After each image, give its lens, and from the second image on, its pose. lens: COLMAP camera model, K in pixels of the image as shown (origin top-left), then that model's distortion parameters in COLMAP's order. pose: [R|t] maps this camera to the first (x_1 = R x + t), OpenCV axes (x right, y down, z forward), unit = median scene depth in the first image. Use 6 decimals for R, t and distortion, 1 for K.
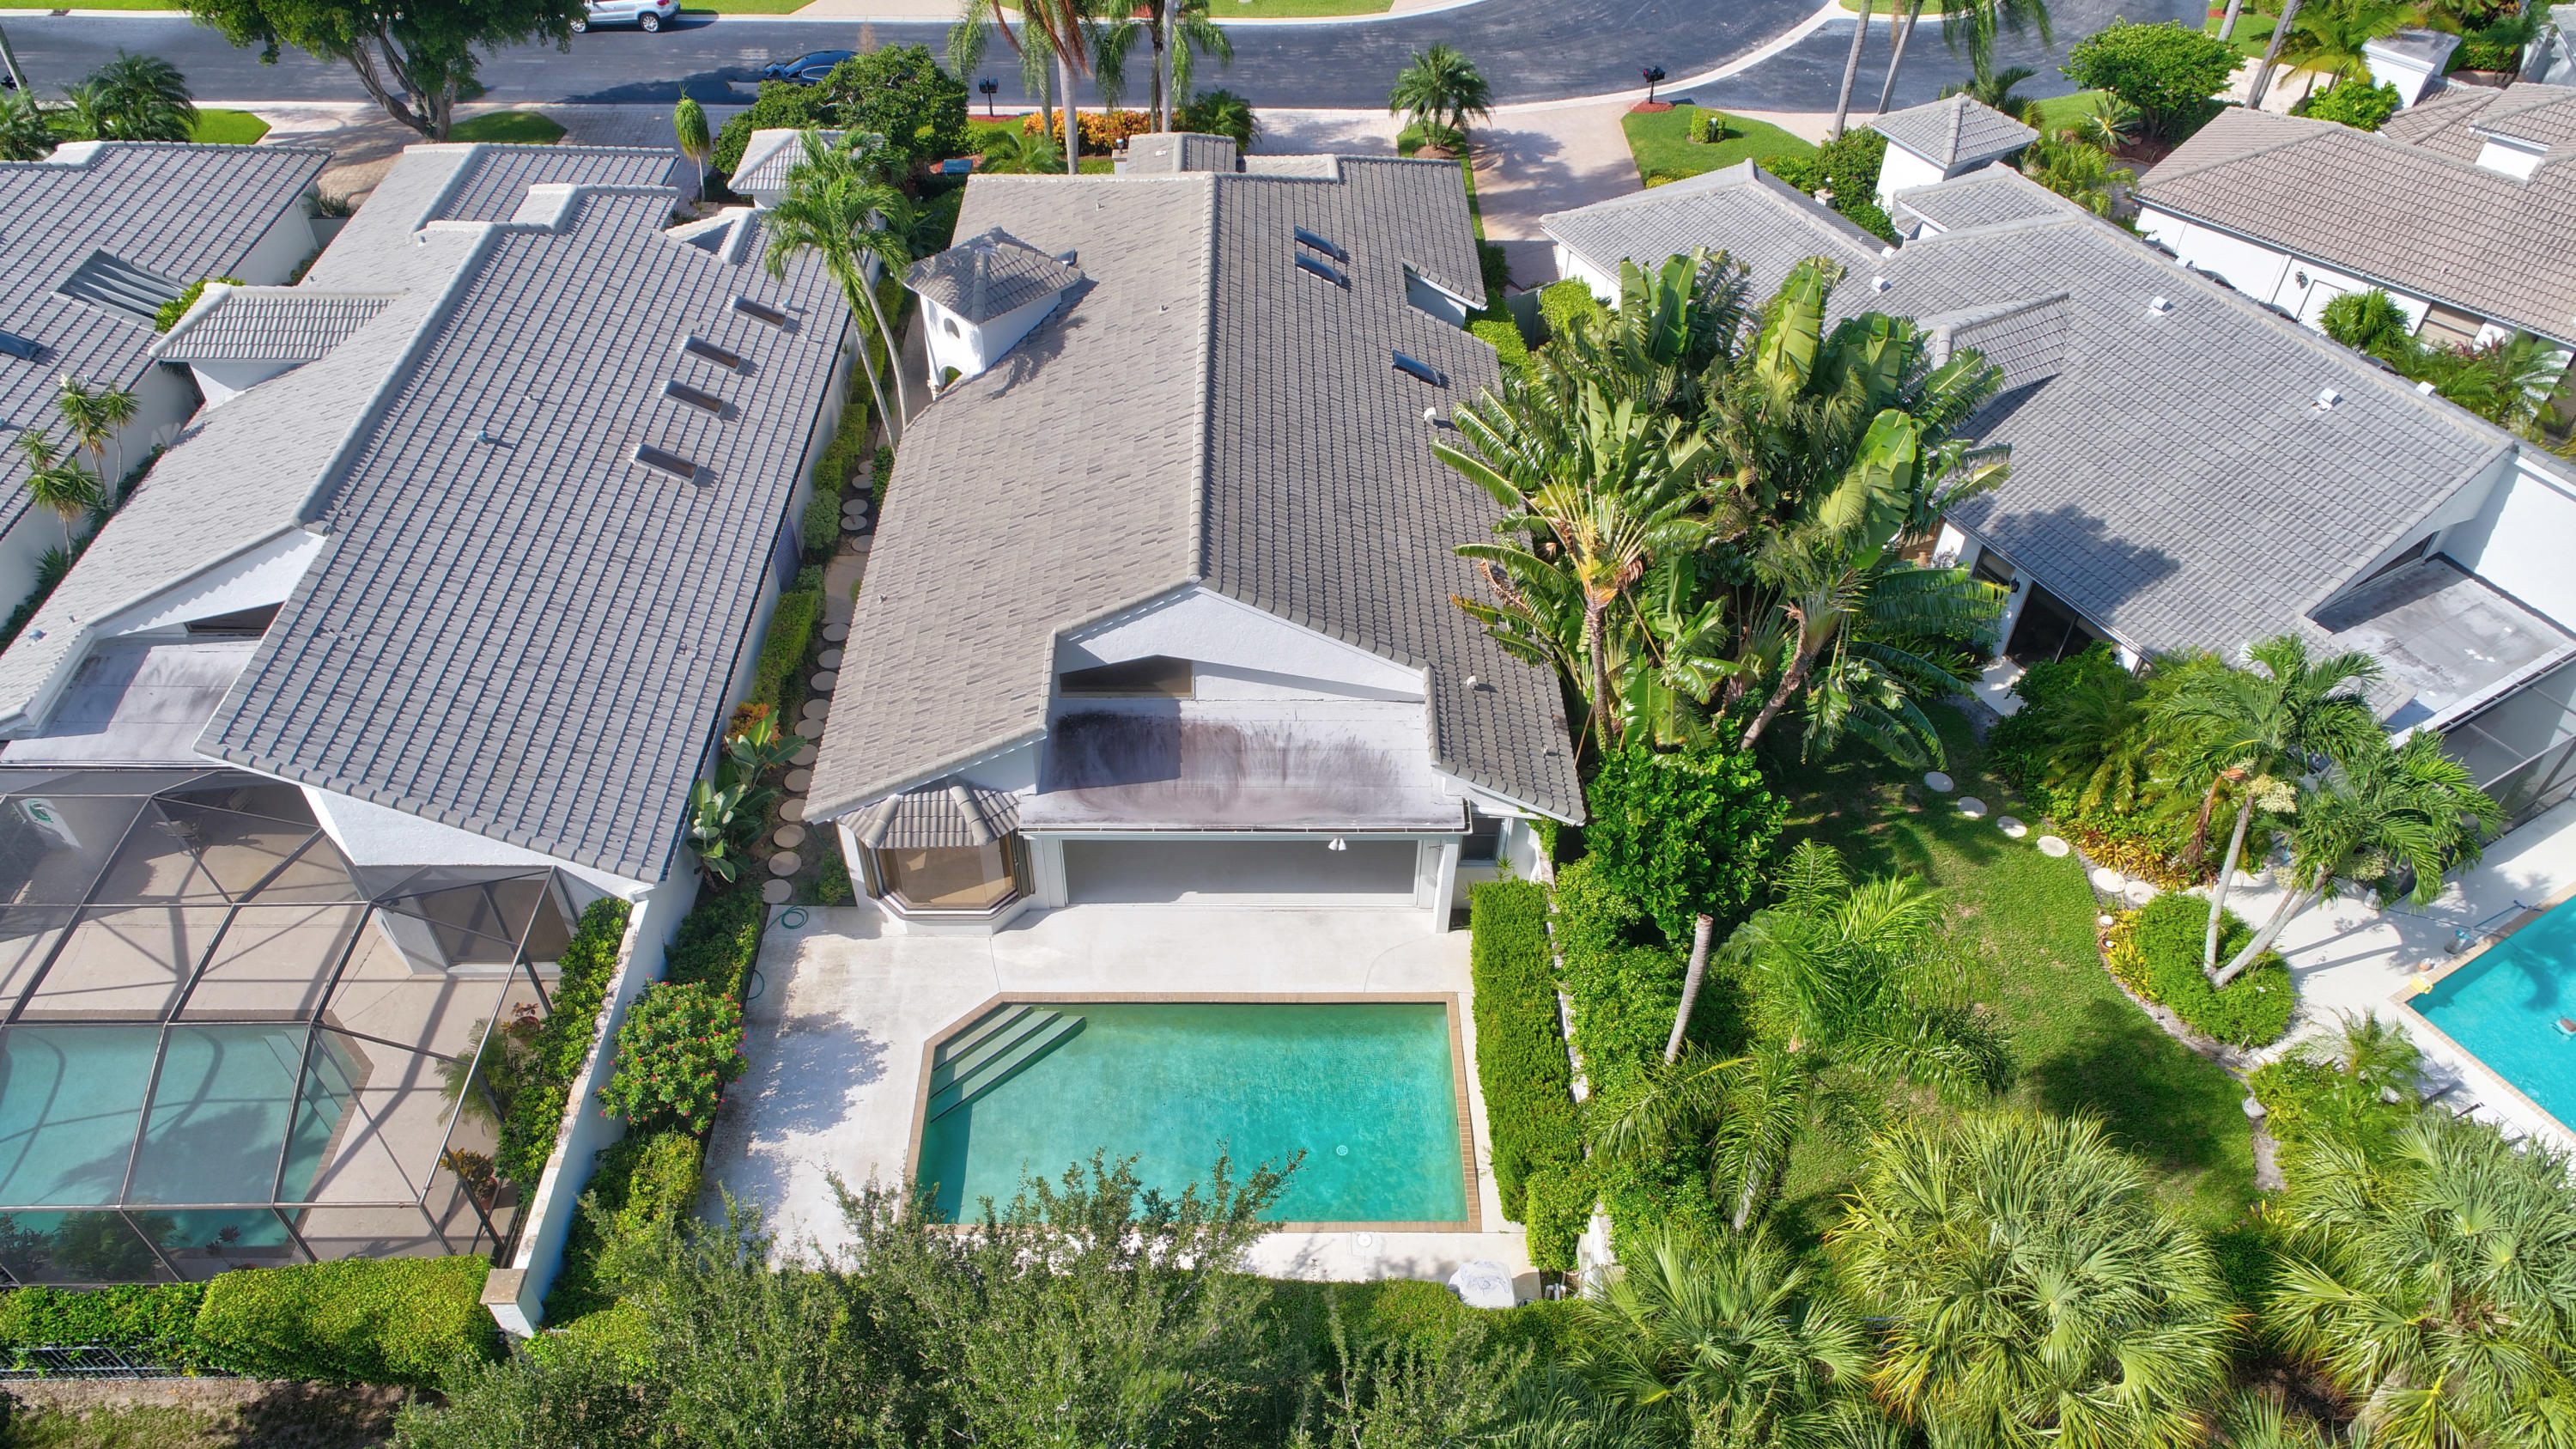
lens RADIAL K [[1656.4, 0, 1274.6], [0, 1656.4, 716.5], [0, 0, 1]] dist [-0.001599, -0.001707]
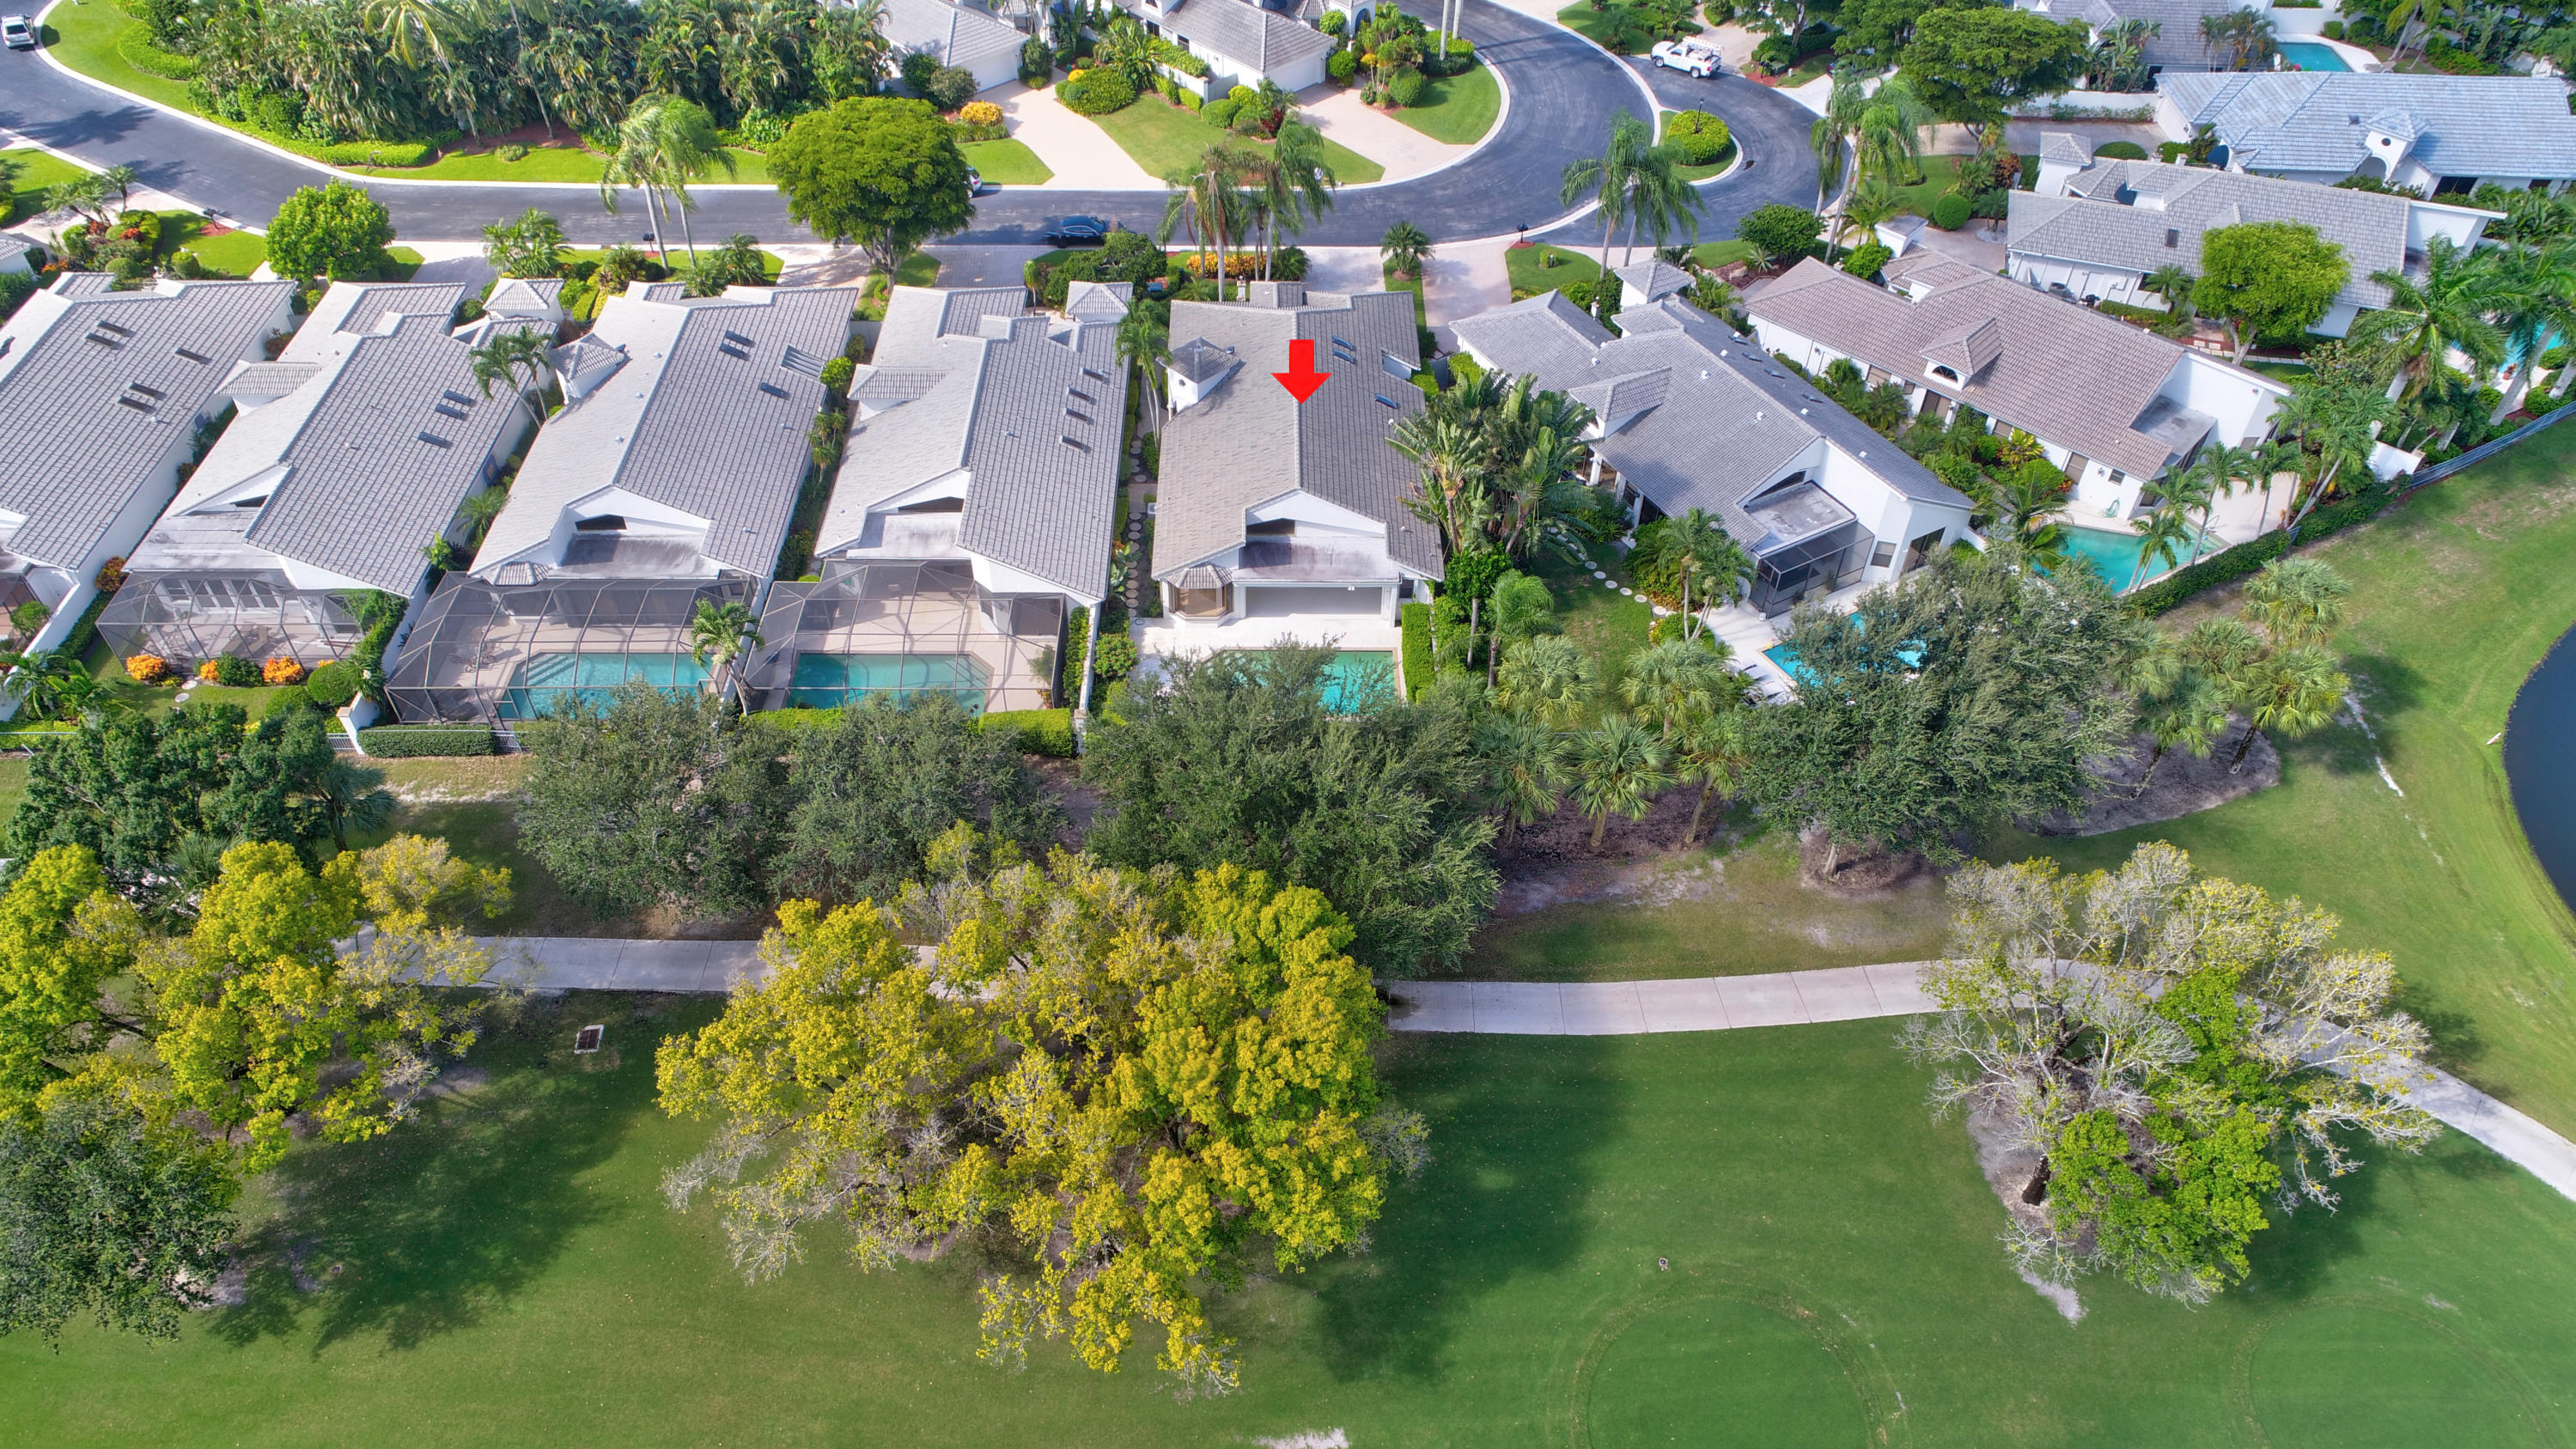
lens RADIAL K [[1656.1, 0, 1274.6], [0, 1656.1, 716.5], [0, 0, 1]] dist [-0.001599, -0.001707]
pose [[0.999975, 0.000186, -0.007072, -0.061495], [-0.000032, 0.999762, 0.021814, 0.209544], [0.007074, -0.021814, 0.999737, -1.546483]]
